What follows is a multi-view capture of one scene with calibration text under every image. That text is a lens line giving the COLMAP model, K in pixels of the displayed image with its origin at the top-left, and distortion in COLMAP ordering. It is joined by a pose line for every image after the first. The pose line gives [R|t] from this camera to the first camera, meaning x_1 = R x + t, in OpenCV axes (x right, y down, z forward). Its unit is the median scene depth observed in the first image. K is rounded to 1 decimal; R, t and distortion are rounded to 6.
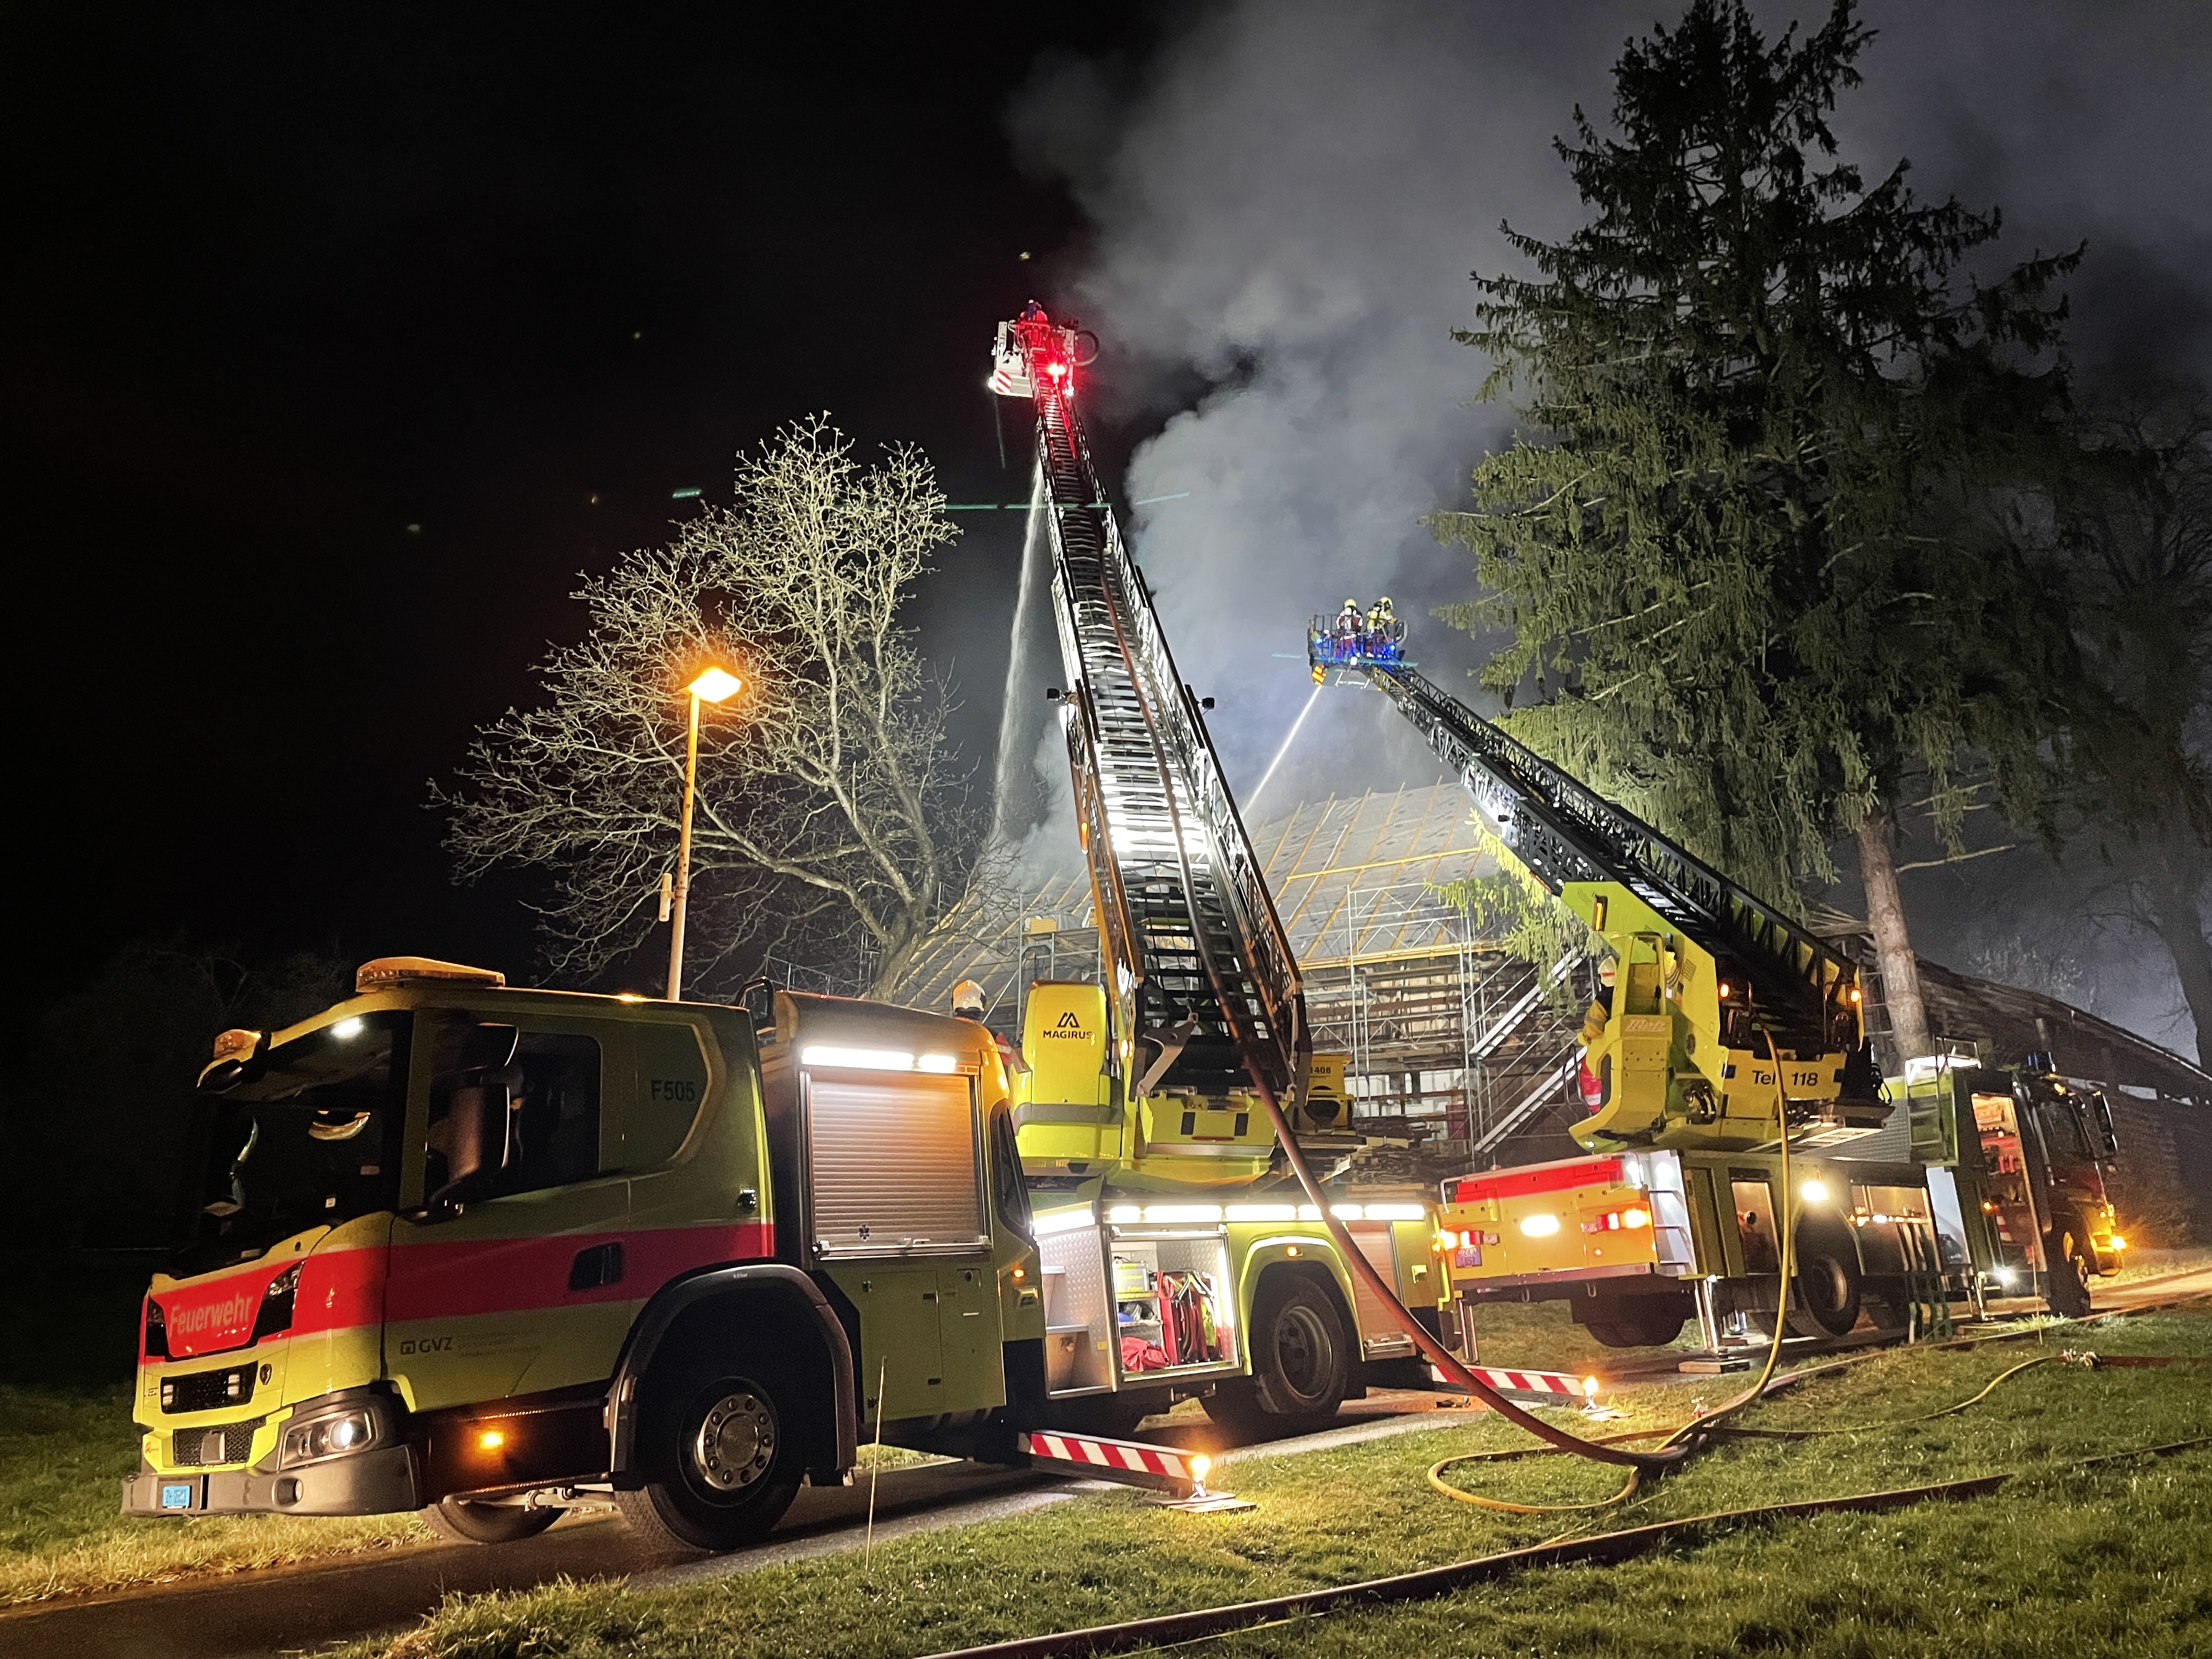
lens RADIAL K [[1659.9, 0, 1115.5], [0, 1659.9, 841.8], [0, 0, 1]] dist [0.070851, -0.084691]
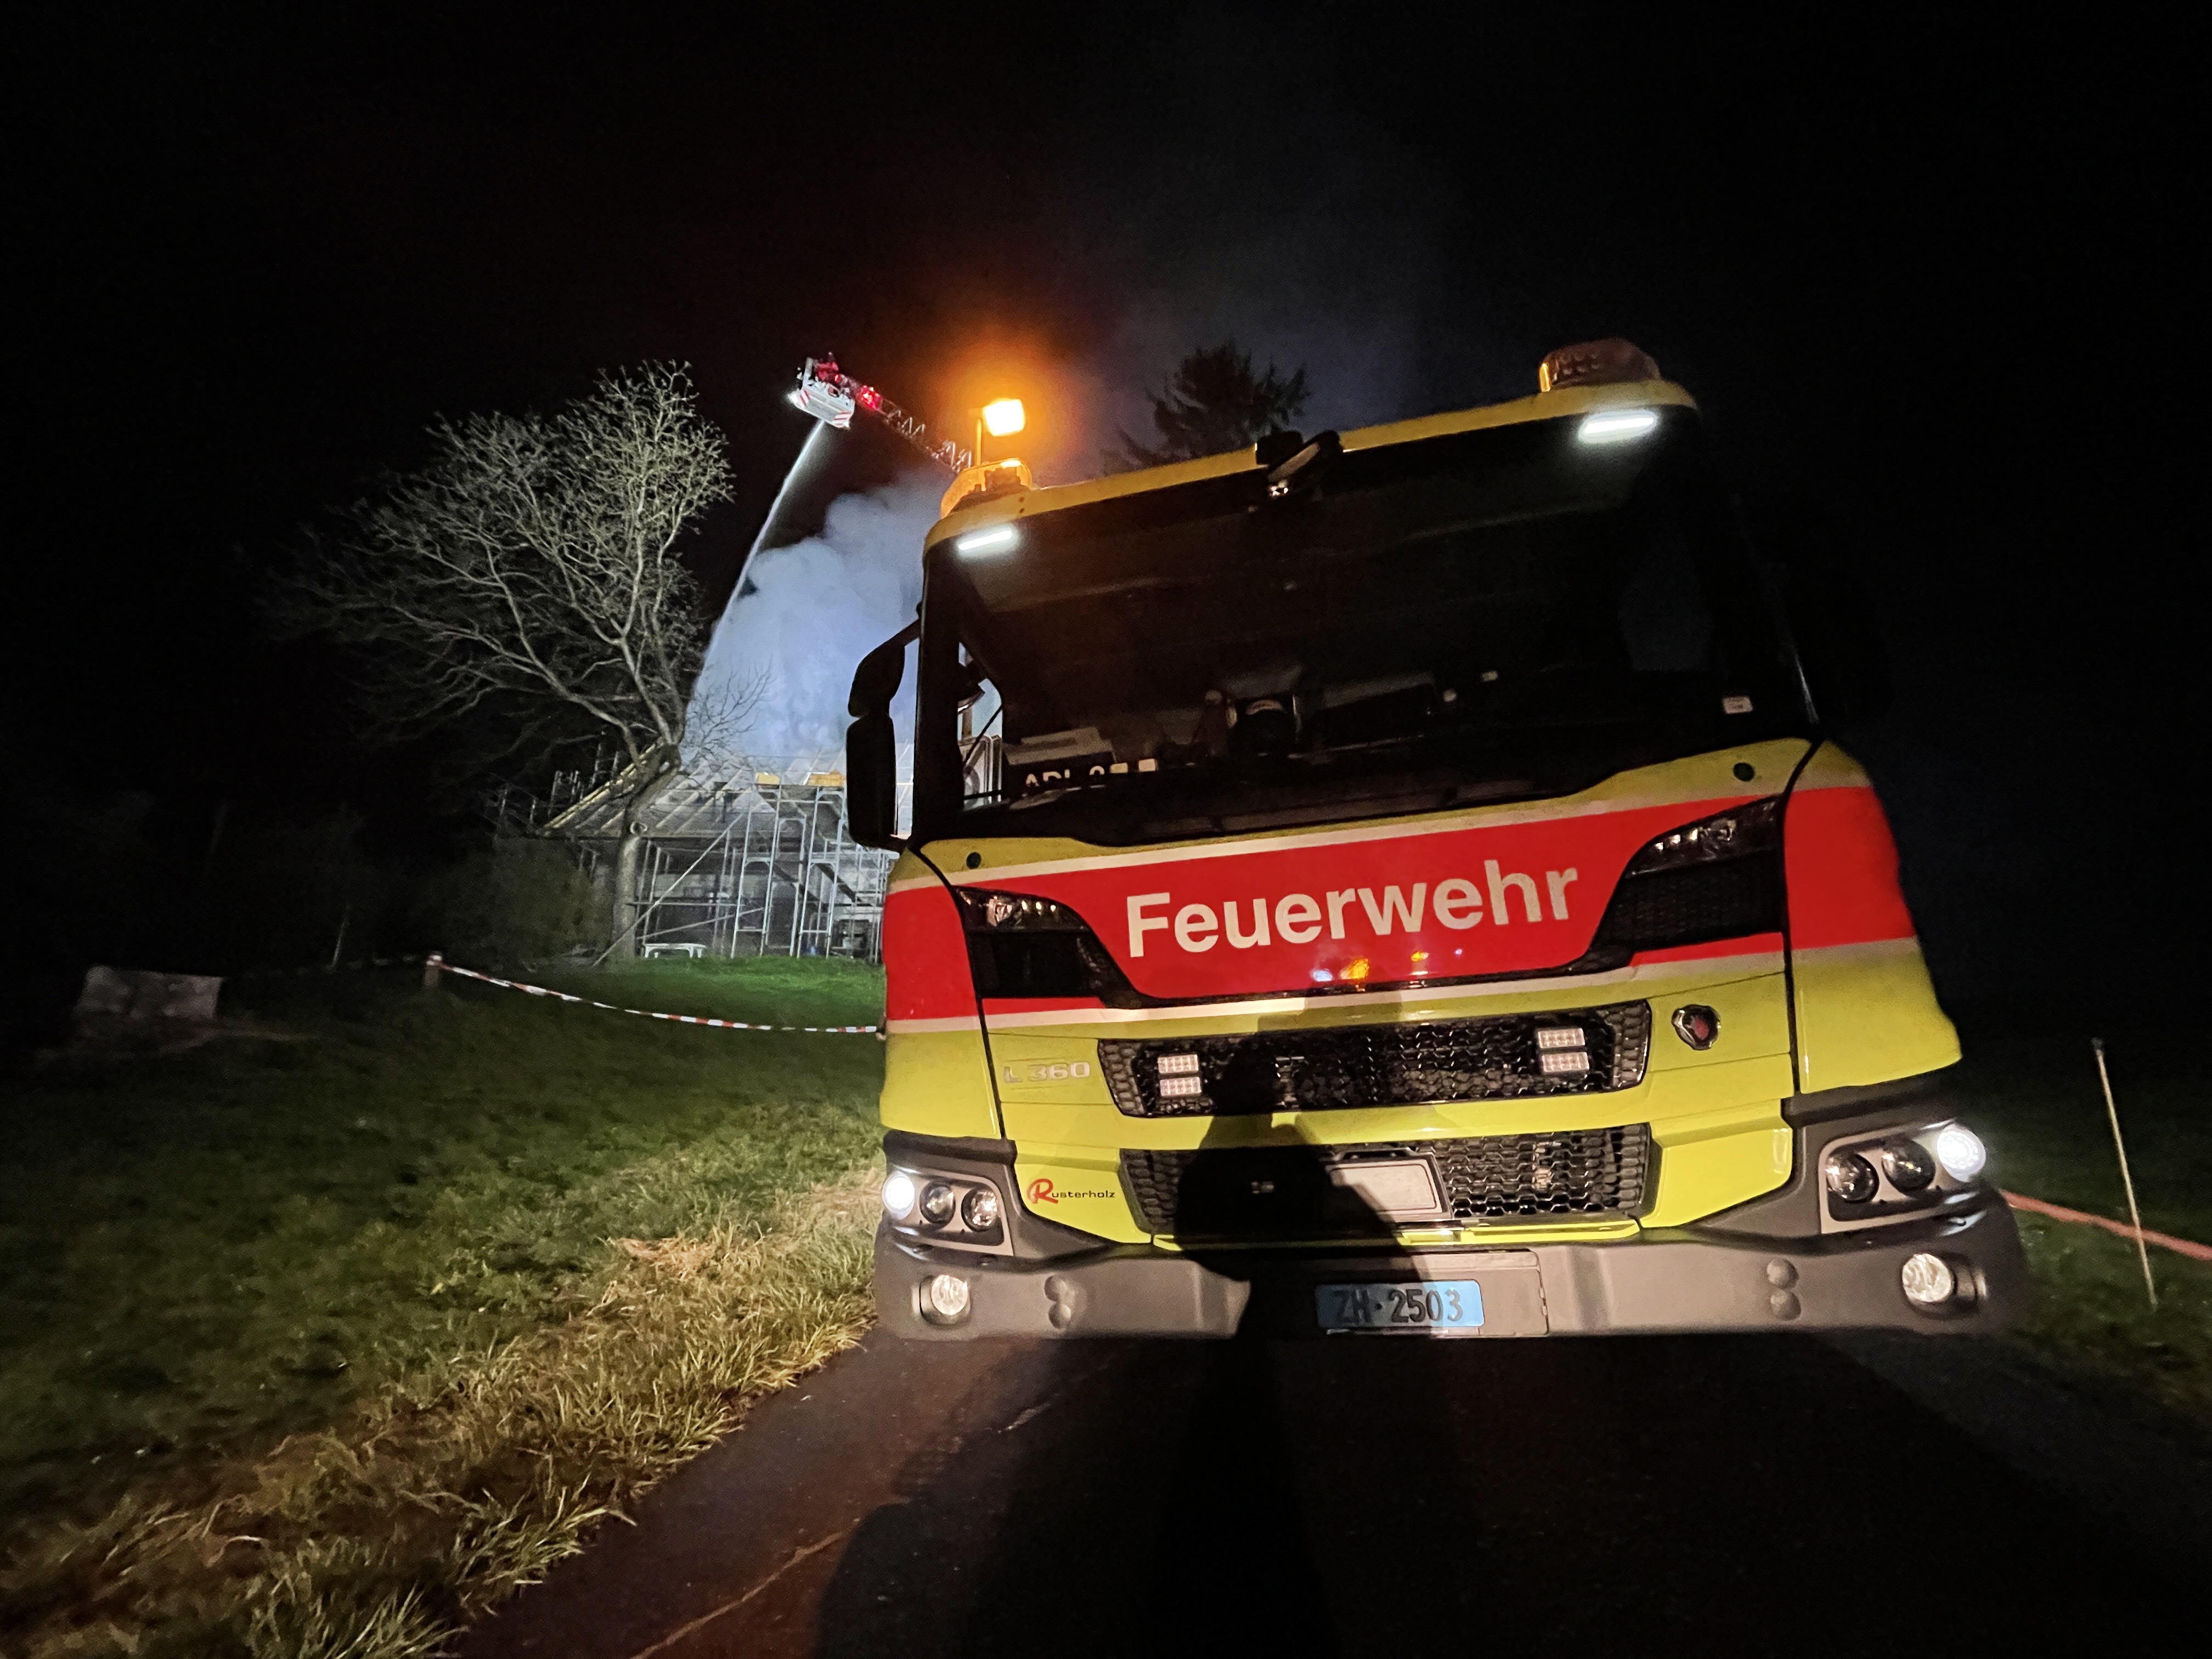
lens RADIAL K [[895.7, 0, 1106.0], [0, 895.7, 821.7], [0, 0, 1]] dist [-0.005983, 0.001816]
pose [[0.857887, 0.150108, 0.491424, -0.169518], [-0.156341, 0.987288, -0.028644, 0.064090], [-0.489476, -0.052256, 0.870450, 0.190304]]
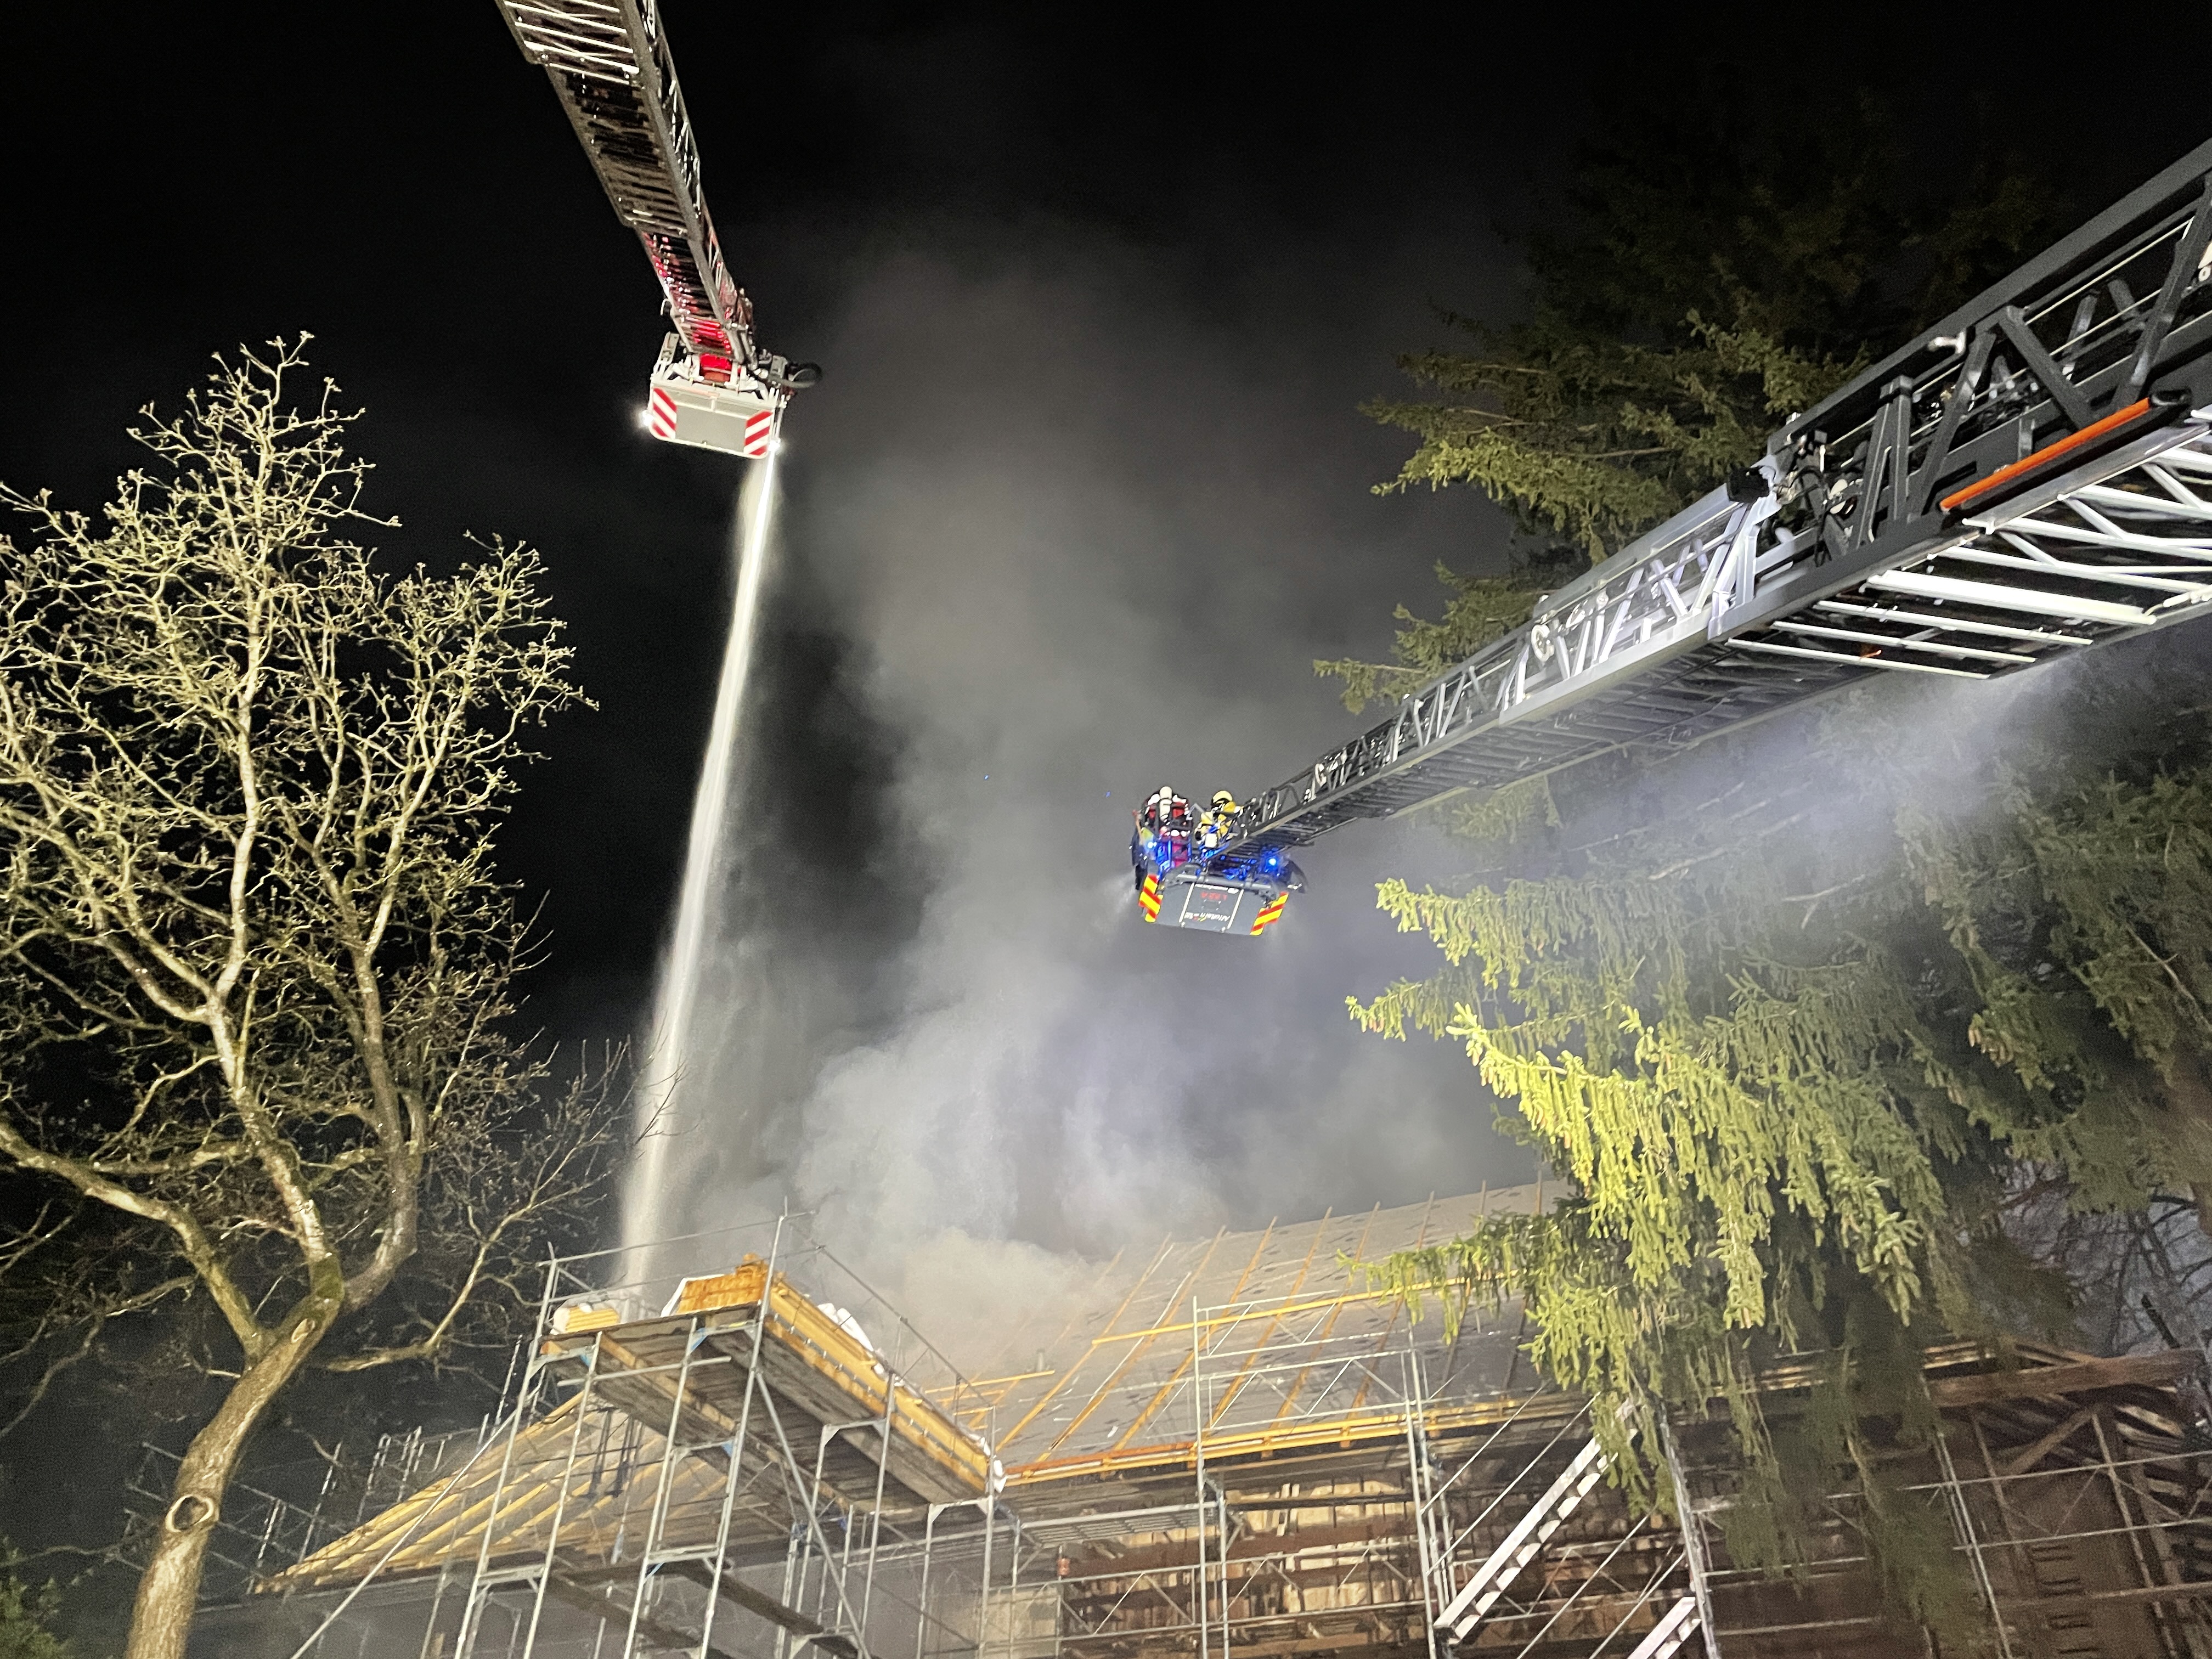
lens RADIAL K [[1659.9, 0, 1132.3], [0, 1659.9, 800.6], [0, 0, 1]] dist [0.070851, -0.084691]
pose [[0.993345, 0.071374, 0.090400, 0.062648], [-0.031187, 0.922209, -0.385432, 0.096119], [-0.110878, 0.380047, 0.918297, 0.465718]]
